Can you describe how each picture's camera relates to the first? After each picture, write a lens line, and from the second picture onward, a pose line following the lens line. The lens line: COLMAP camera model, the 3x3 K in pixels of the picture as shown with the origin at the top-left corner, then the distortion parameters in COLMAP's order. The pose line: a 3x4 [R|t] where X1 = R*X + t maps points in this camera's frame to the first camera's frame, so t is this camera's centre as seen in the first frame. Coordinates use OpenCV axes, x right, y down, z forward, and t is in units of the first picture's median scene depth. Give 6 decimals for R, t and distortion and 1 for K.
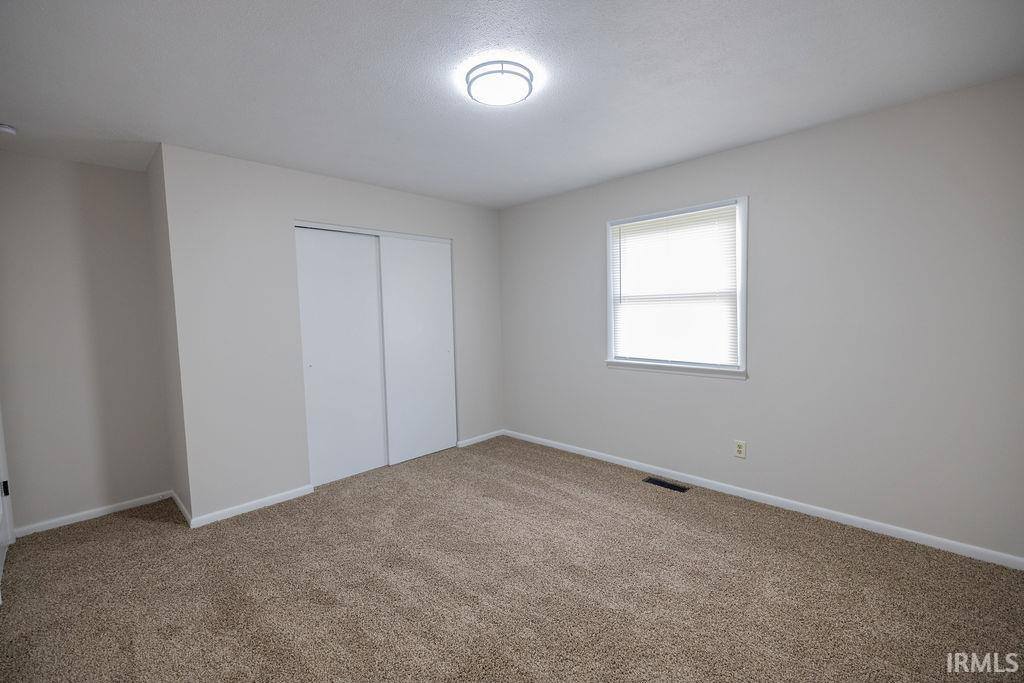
lens RADIAL K [[442.7, 0, 507.8], [0, 442.7, 338.5], [0, 0, 1]] dist [0.003379, 0.000566]
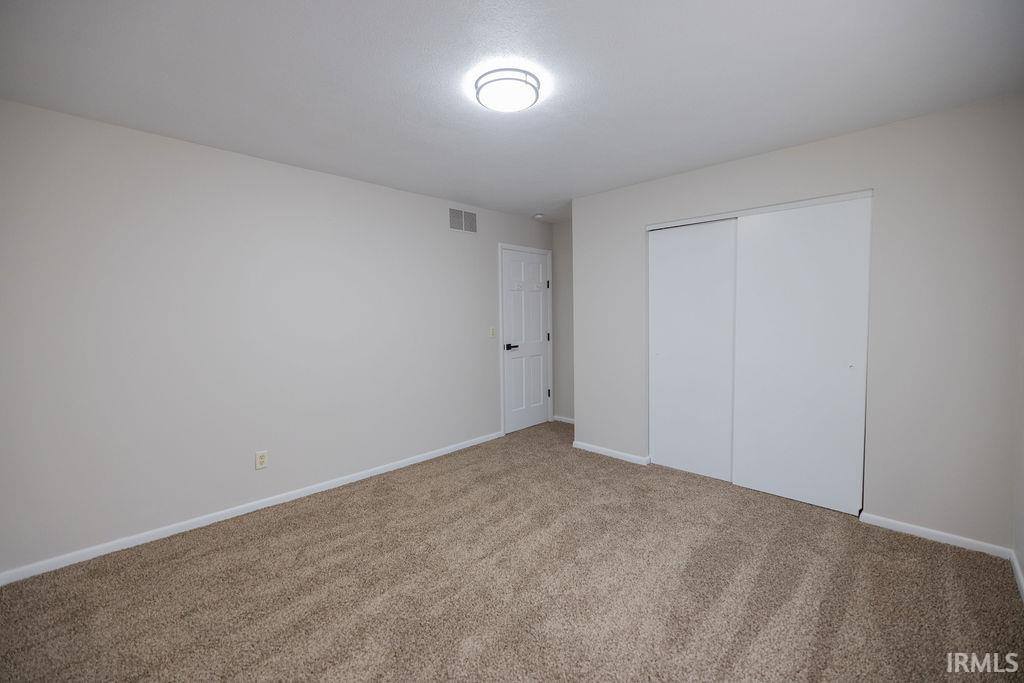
lens RADIAL K [[426.7, 0, 504.3], [0, 426.7, 337.0], [0, 0, 1]] dist [0.001084, 0.002891]
pose [[-0.001169, 0.079708, -0.996818, 0.647843], [-0.050784, 0.995527, 0.079665, -0.050636], [0.998709, 0.050715, 0.002884, 0.647786]]
